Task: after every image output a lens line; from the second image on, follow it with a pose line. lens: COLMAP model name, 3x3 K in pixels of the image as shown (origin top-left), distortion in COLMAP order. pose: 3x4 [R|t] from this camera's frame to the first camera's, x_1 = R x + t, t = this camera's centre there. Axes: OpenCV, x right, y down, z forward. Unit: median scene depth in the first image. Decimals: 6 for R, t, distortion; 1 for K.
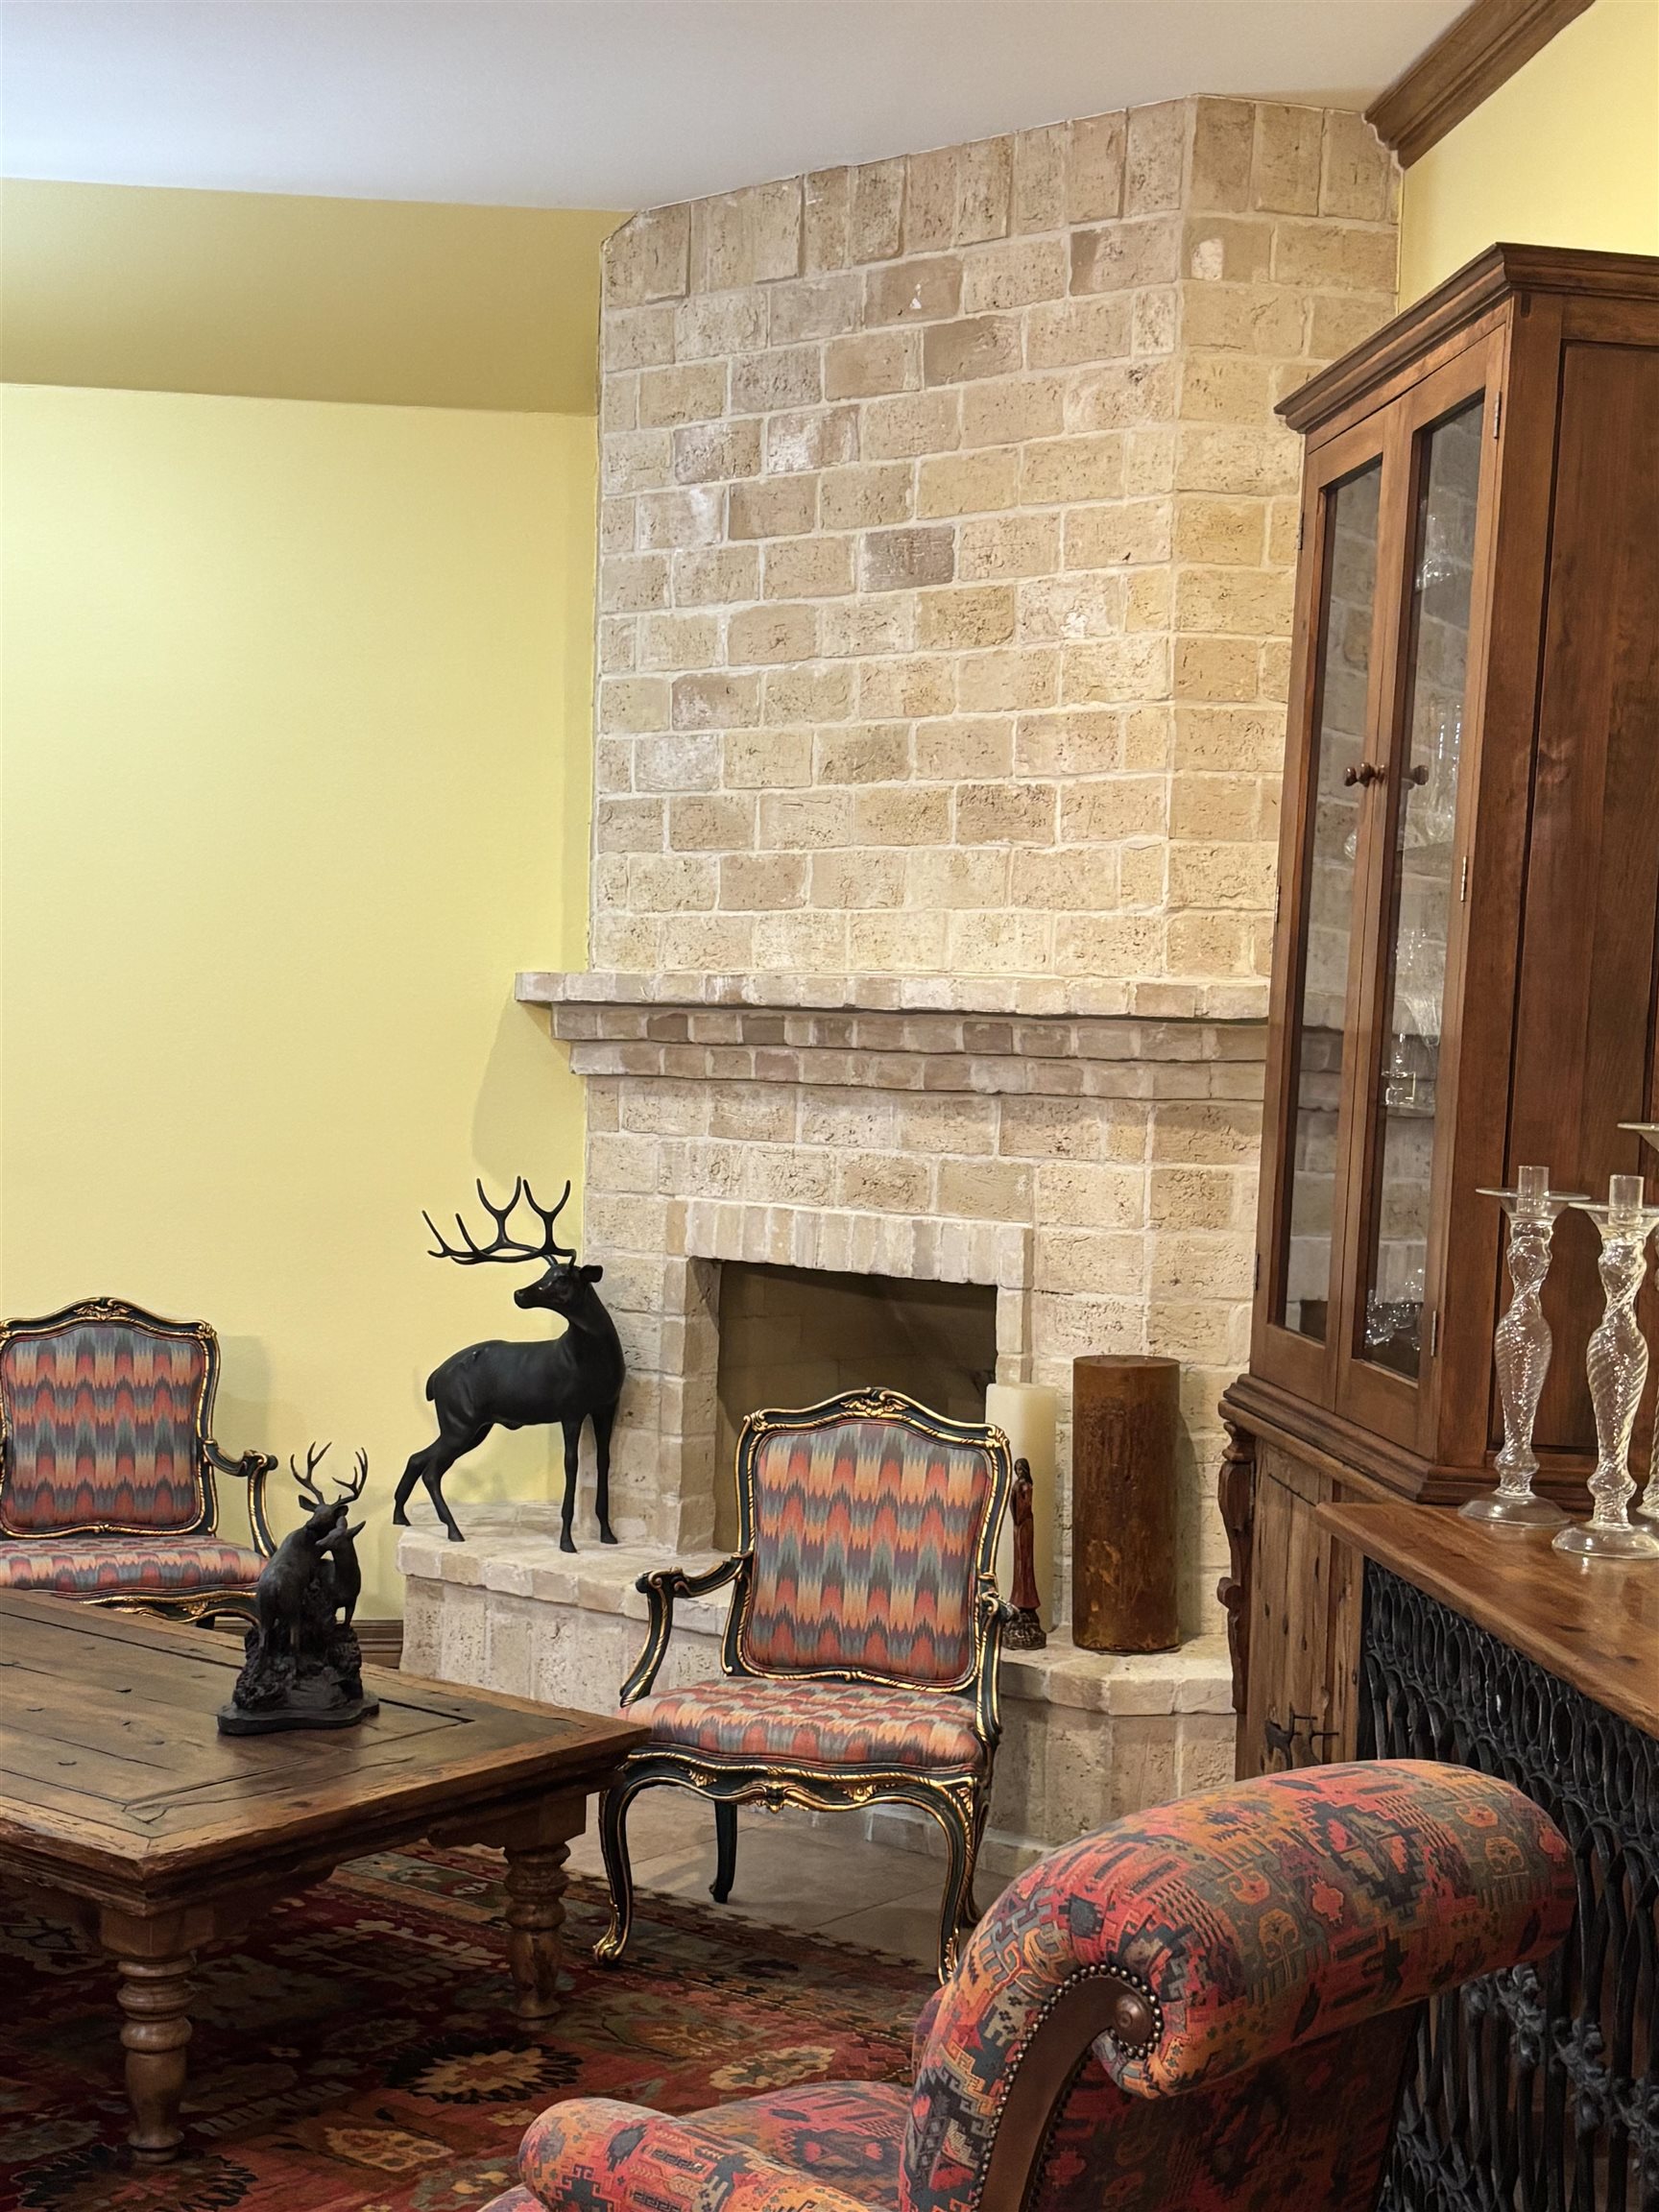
lens RADIAL K [[3066.2, 0, 825.7], [0, 3066.2, 1102.1], [0, 0, 1]] dist [0.145446, 0.000000]
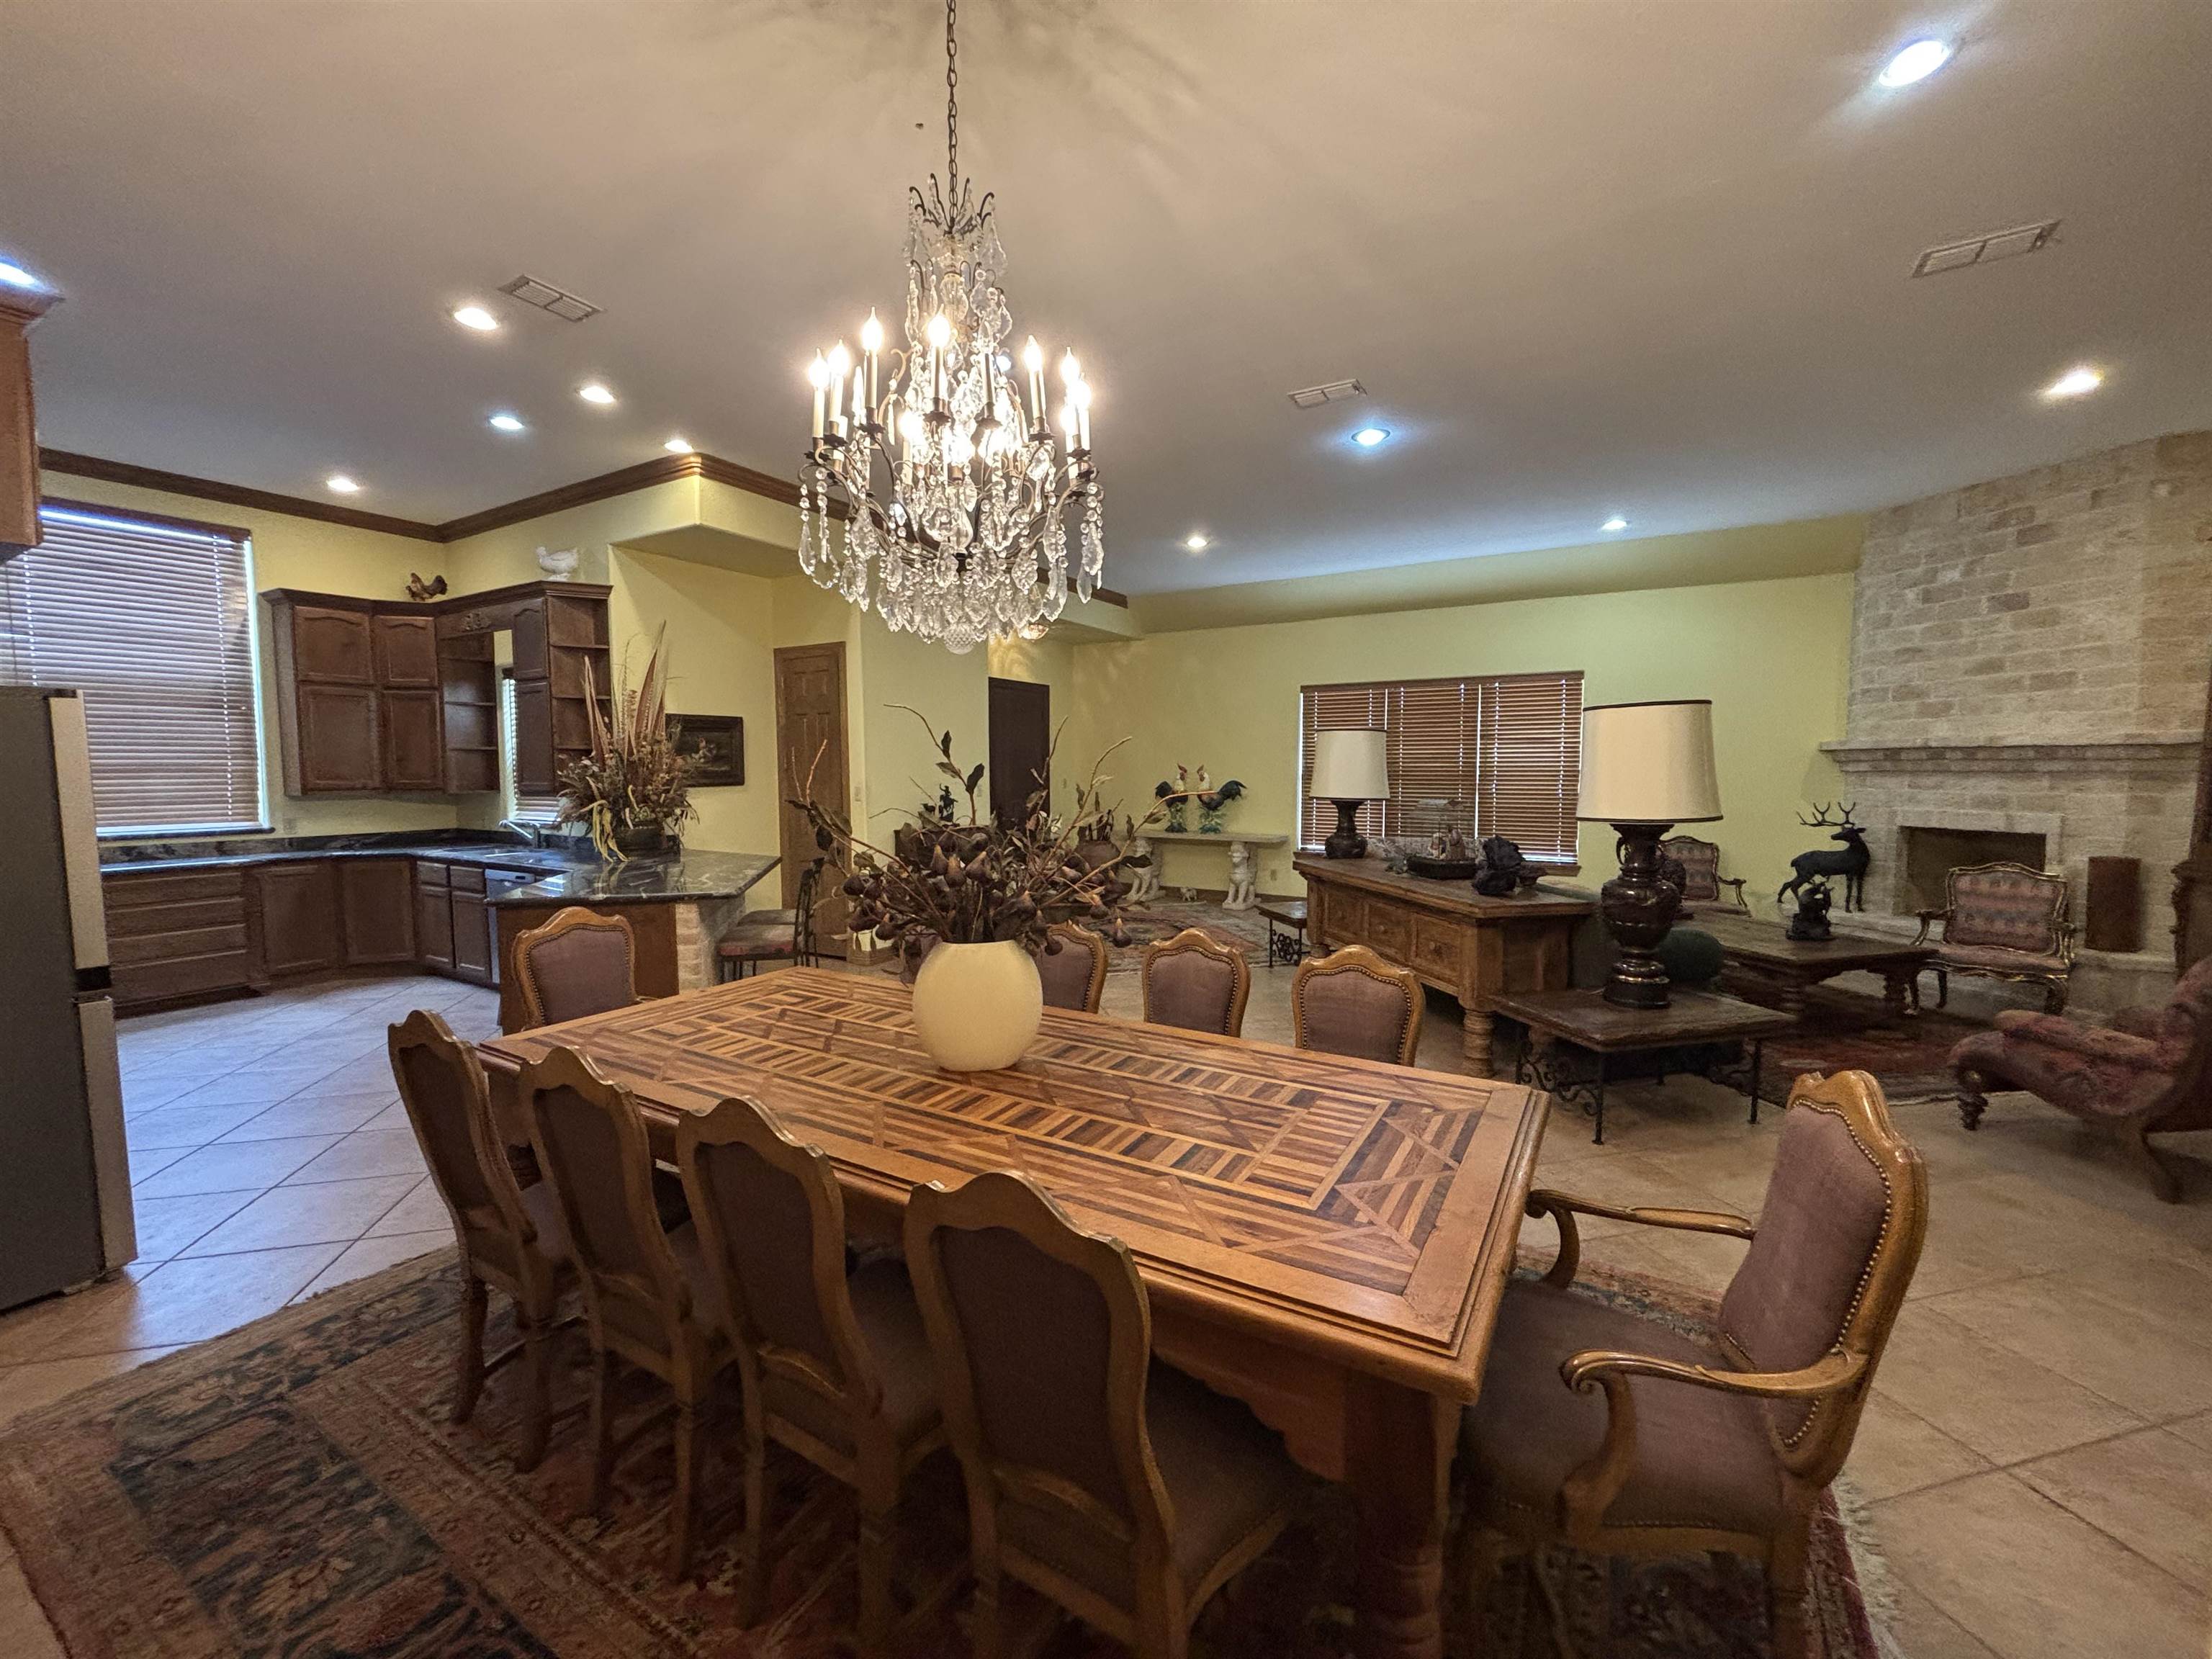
lens RADIAL K [[896.6, 0, 1106.3], [0, 896.6, 824.3], [0, 0, 1]] dist [0.006218, -0.000556]
pose [[0.795117, 0.010671, -0.606362, -0.144481], [0.006261, 0.999647, 0.025803, 0.020151], [0.606423, -0.024313, 0.794770, -0.297304]]
